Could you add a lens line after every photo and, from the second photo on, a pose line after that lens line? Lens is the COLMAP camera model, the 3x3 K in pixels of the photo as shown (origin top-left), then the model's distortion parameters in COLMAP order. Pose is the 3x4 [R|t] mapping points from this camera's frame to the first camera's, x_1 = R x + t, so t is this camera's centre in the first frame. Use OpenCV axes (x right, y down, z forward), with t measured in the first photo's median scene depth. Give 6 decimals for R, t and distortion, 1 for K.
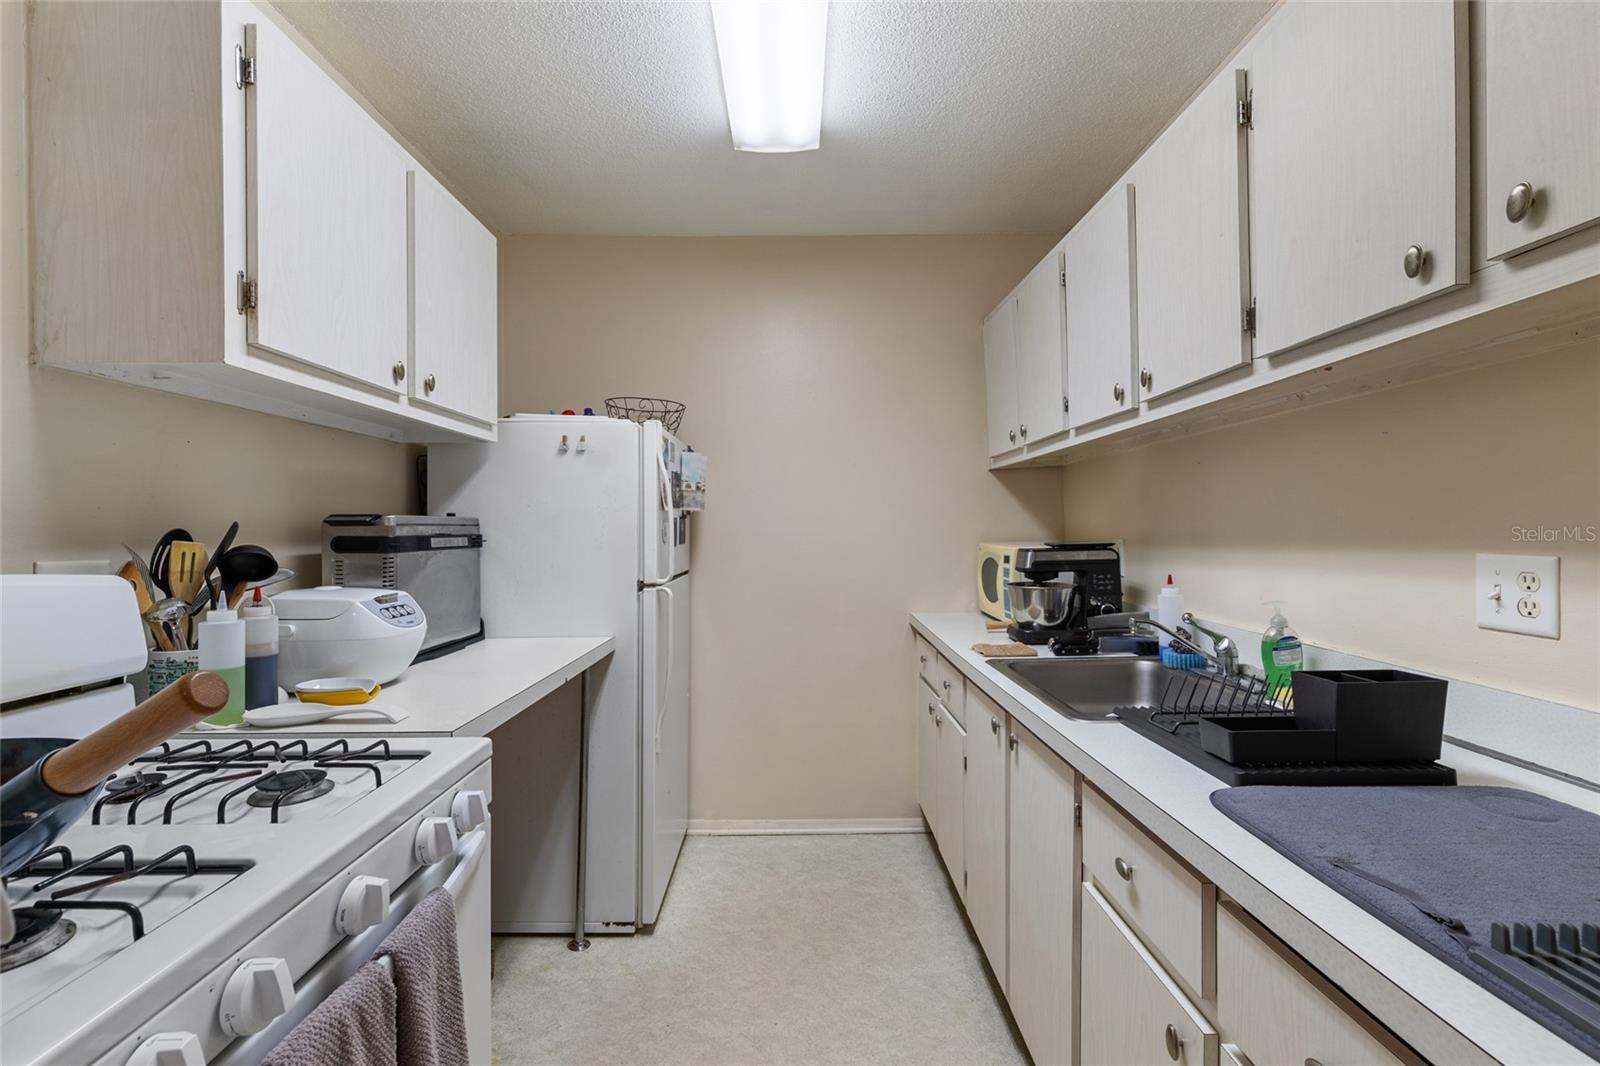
lens RADIAL K [[723.6, 0, 801.2], [0, 723.6, 530.5], [0, 0, 1]] dist [0.002058, -0.001567]
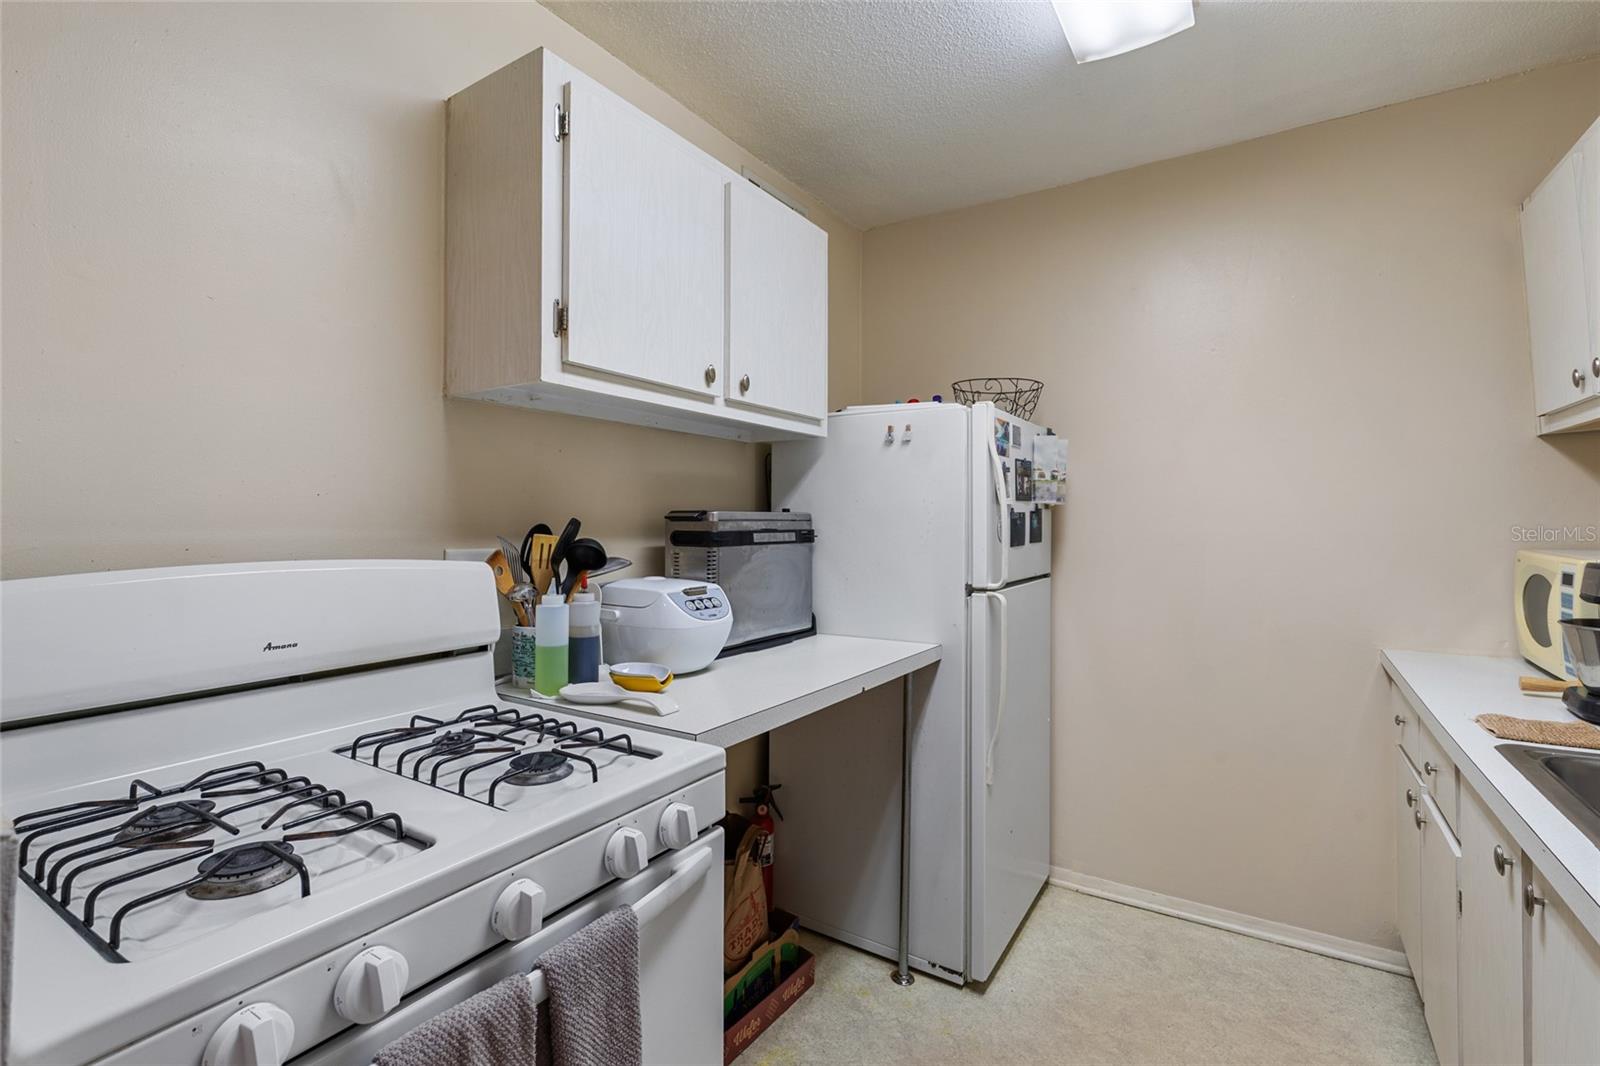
lens RADIAL K [[723.6, 0, 814.8], [0, 723.6, 508.7], [0, 0, 1]] dist [0.002058, -0.001567]
pose [[0.831944, -0.004938, -0.554837, 0.137785], [-0.006514, 0.999805, -0.018665, -0.006259], [0.554821, 0.019142, 0.831749, 0.196979]]
